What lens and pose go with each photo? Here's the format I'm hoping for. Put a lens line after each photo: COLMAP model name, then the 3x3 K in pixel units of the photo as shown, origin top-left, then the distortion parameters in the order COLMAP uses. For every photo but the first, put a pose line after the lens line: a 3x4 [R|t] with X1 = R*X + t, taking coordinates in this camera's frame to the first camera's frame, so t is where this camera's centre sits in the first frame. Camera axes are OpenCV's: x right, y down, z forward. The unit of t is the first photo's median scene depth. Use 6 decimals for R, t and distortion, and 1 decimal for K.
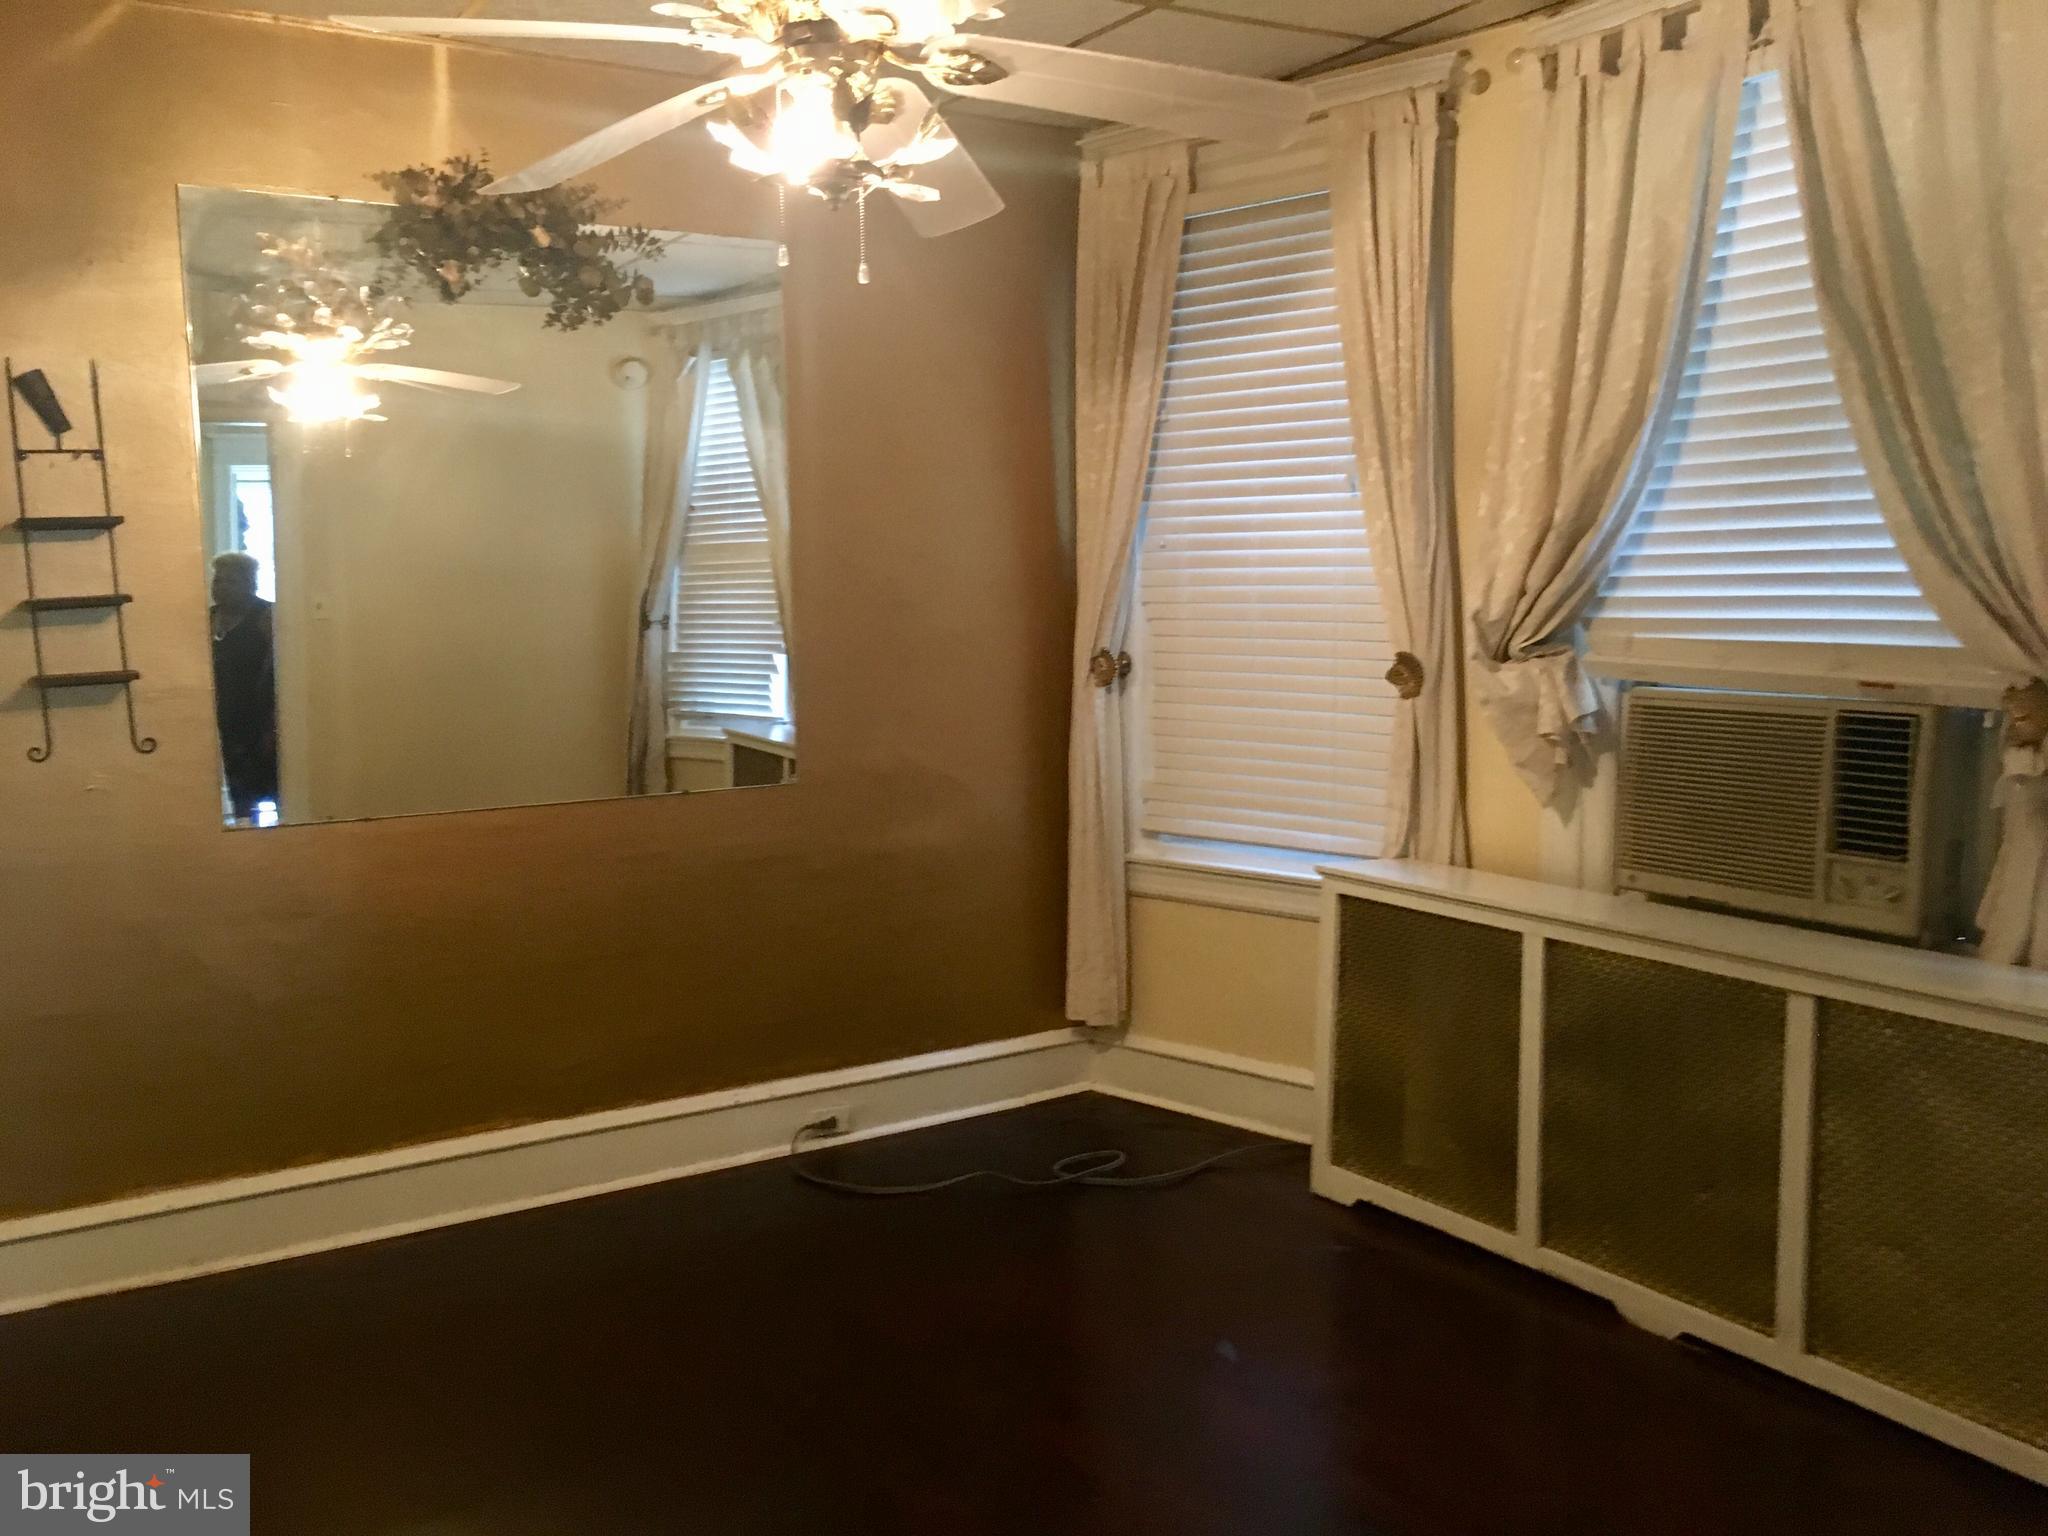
lens RADIAL K [[1756.5, 0, 1013.4], [0, 1756.5, 760.3], [0, 0, 1]] dist [0.084521, -0.094116]
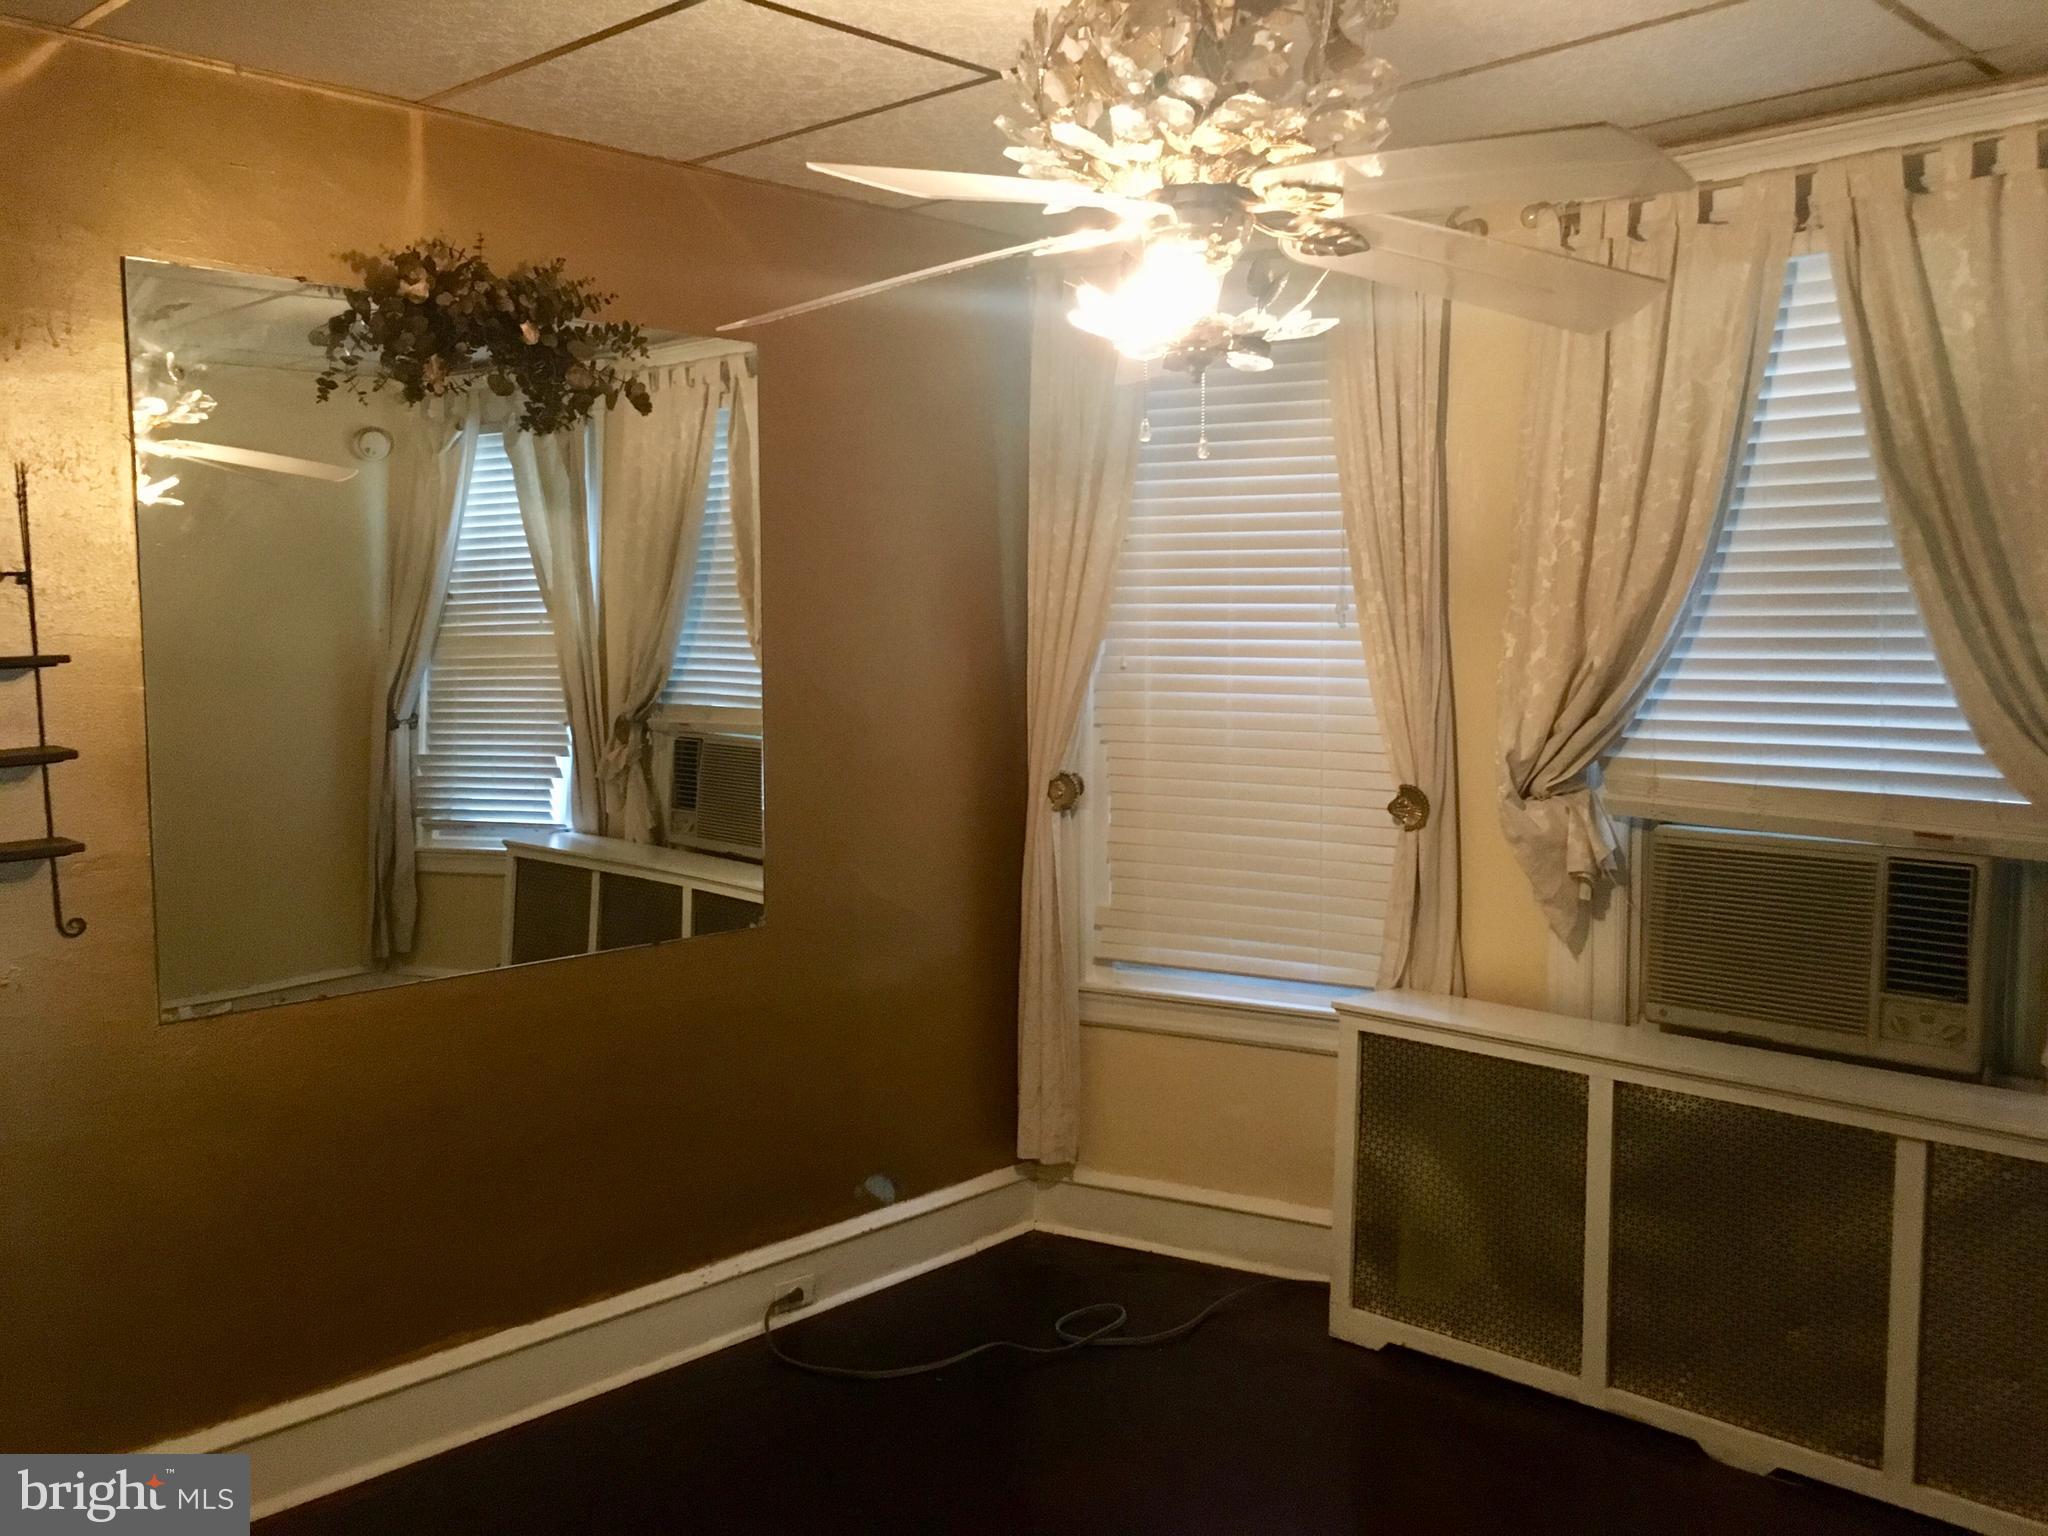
lens RADIAL K [[1756.5, 0, 1013.4], [0, 1756.5, 760.3], [0, 0, 1]] dist [0.084521, -0.094116]
pose [[0.969343, -0.007248, 0.245604, -0.260760], [0.013217, 0.999656, -0.022664, -0.059693], [-0.245355, 0.025215, 0.969105, 0.088026]]
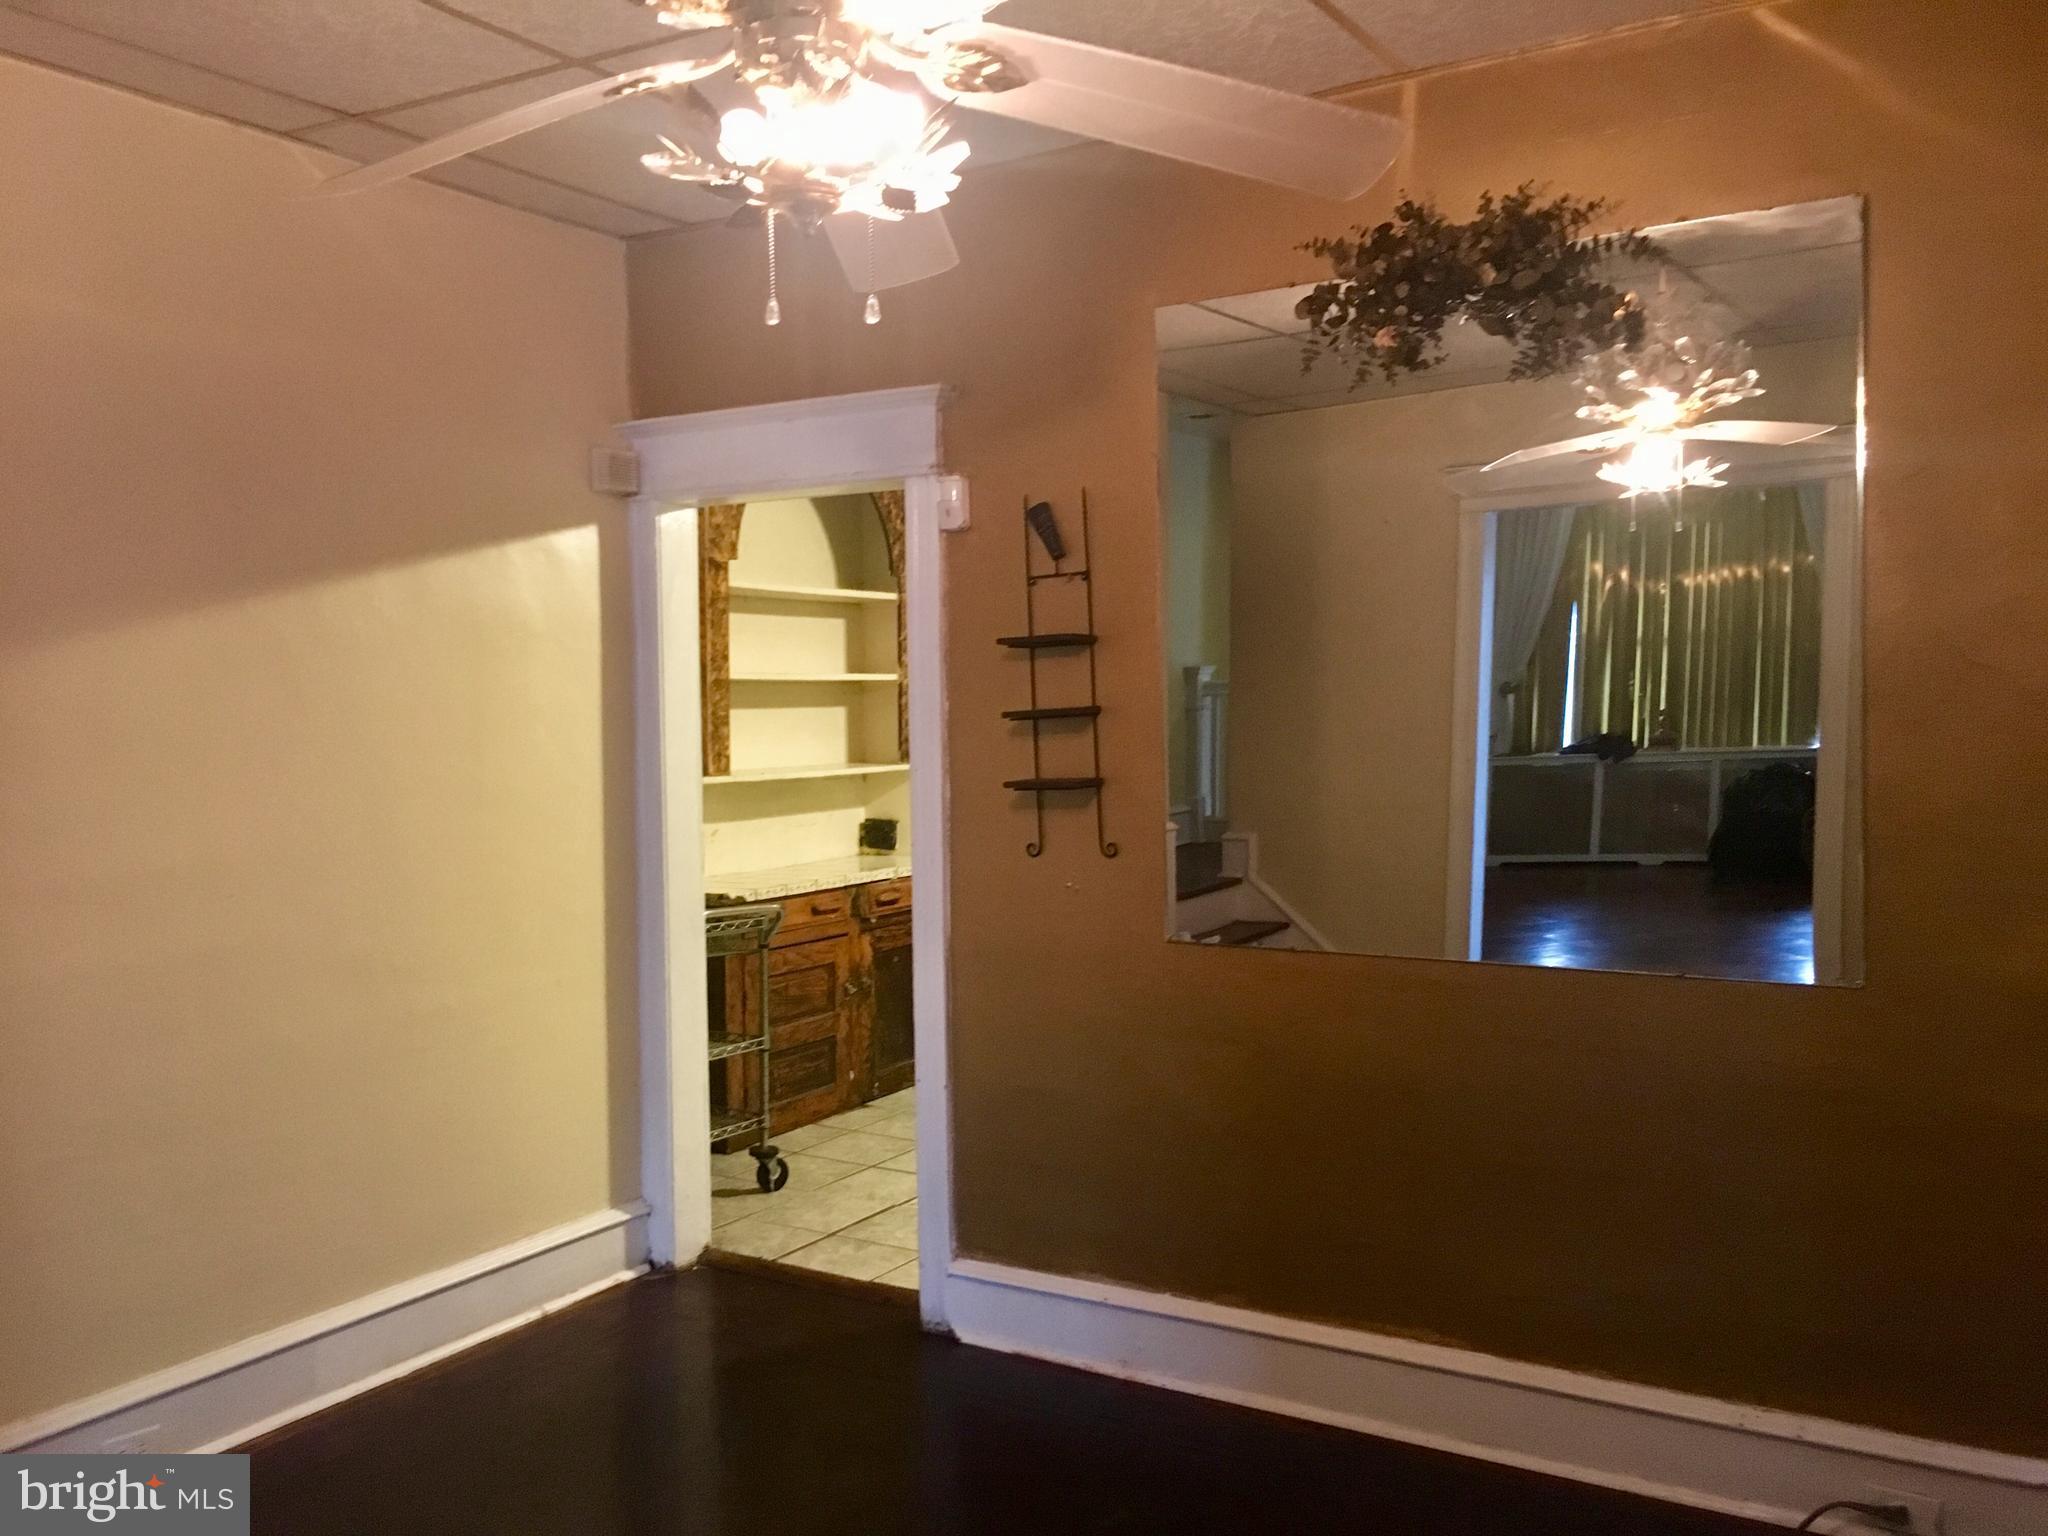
lens RADIAL K [[1756.5, 0, 1013.4], [0, 1756.5, 760.3], [0, 0, 1]] dist [0.084521, -0.094116]
pose [[0.438445, 0.040433, -0.897848, 0.399863], [-0.073030, 0.997287, 0.009248, -0.064177], [0.895786, 0.061515, 0.440208, 0.479886]]
